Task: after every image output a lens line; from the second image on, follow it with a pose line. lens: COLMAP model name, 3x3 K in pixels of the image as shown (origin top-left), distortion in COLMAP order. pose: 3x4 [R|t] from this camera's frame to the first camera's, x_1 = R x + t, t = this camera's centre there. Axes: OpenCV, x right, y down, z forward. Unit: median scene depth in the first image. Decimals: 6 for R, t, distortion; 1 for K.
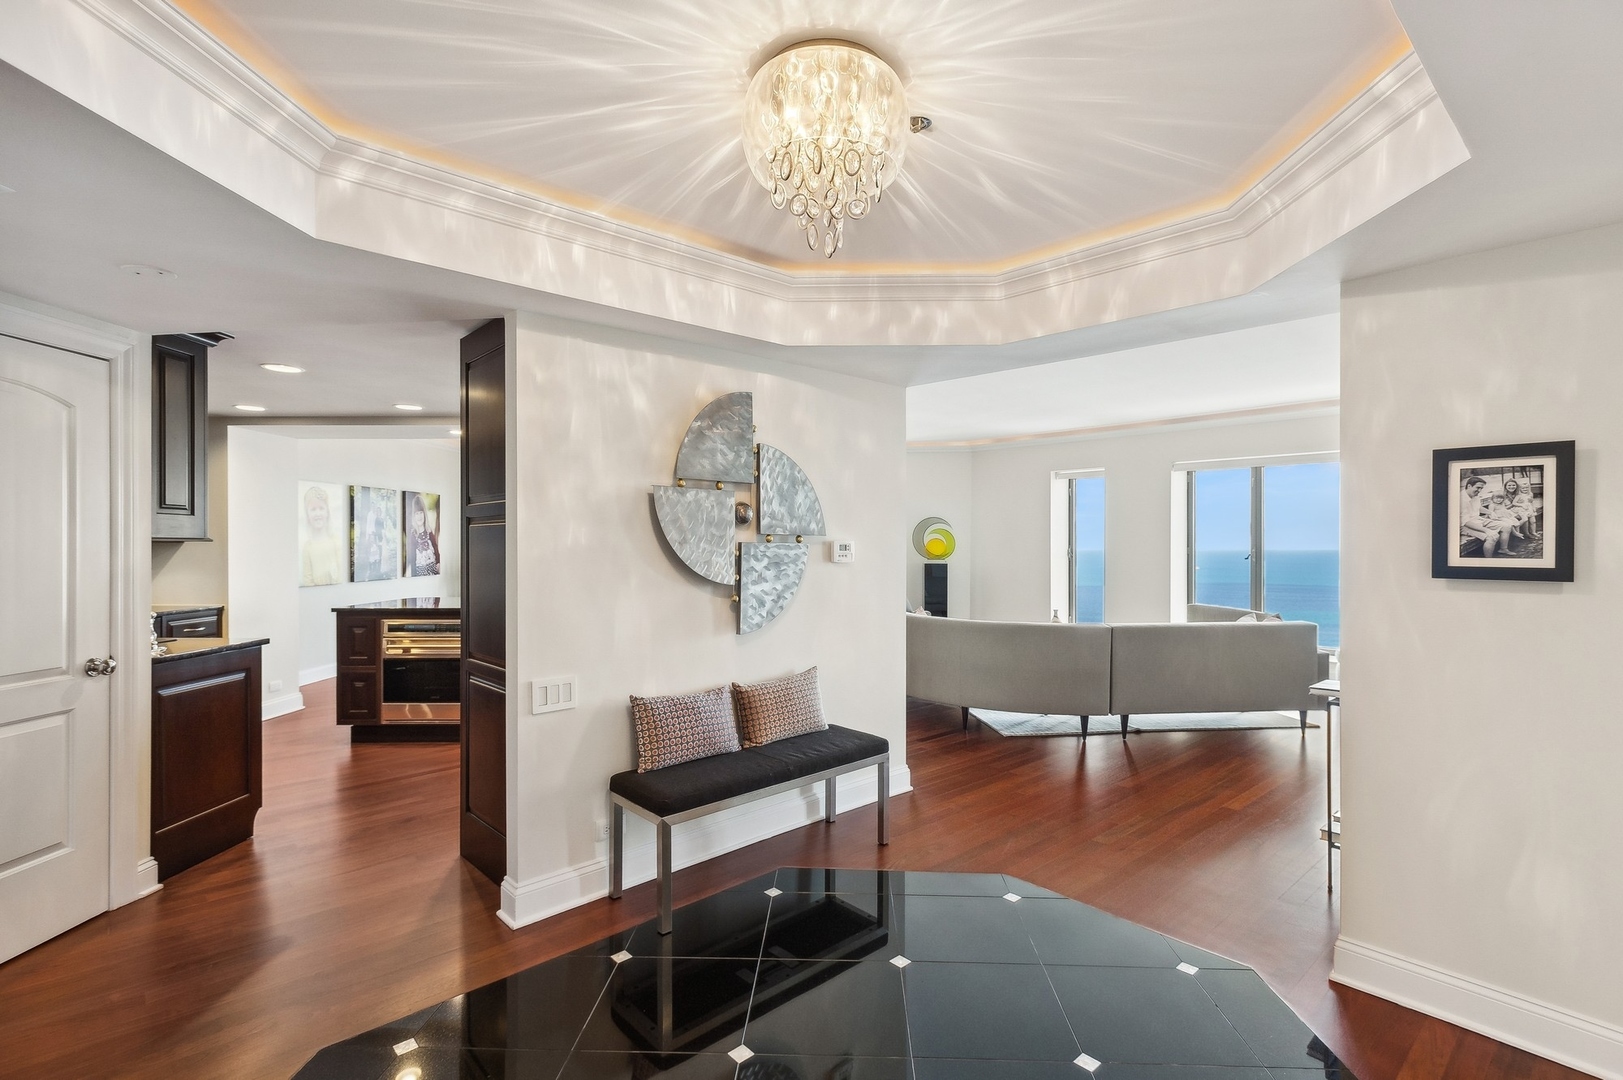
lens RADIAL K [[768.3, 0, 782.7], [0, 768.3, 543.2], [0, 0, 1]] dist [0.049007, 0.000007]
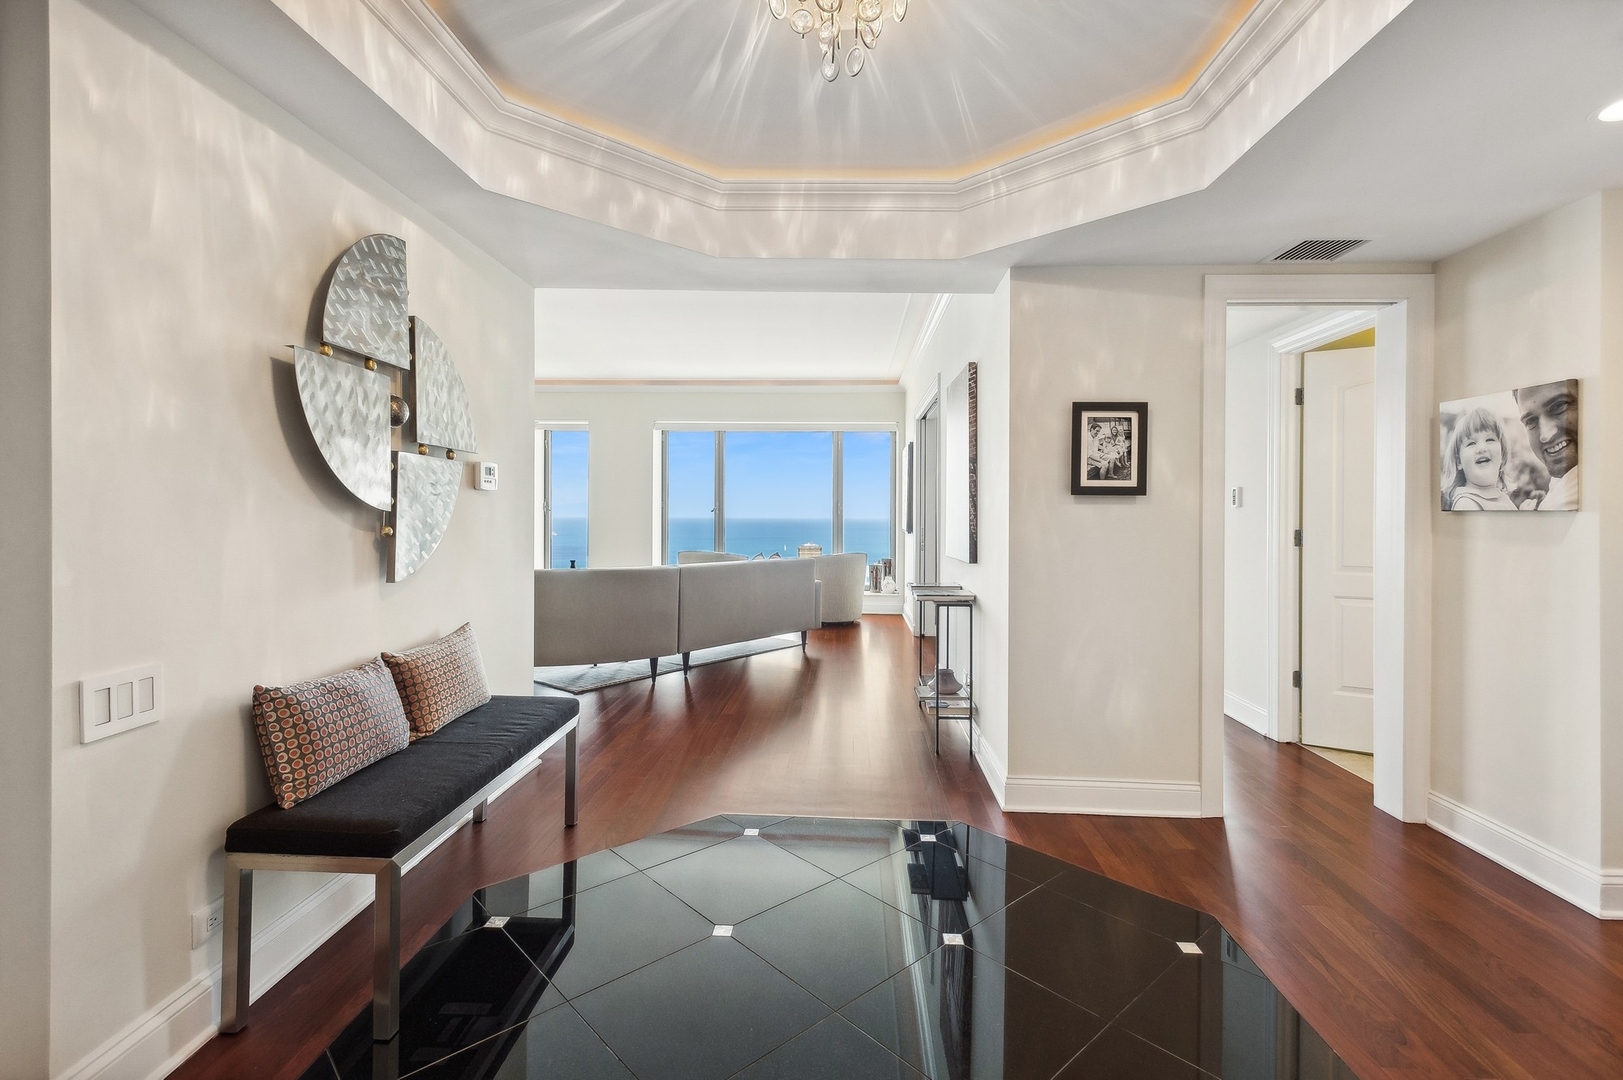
lens RADIAL K [[783.5, 0, 795.7], [0, 783.5, 506.1], [0, 0, 1]] dist [0.031572, -0.000330]
pose [[0.709258, 0.014350, 0.704803, -0.351947], [-0.012480, 0.999892, -0.007799, 0.058236], [-0.704838, -0.003265, 0.709361, 0.271854]]
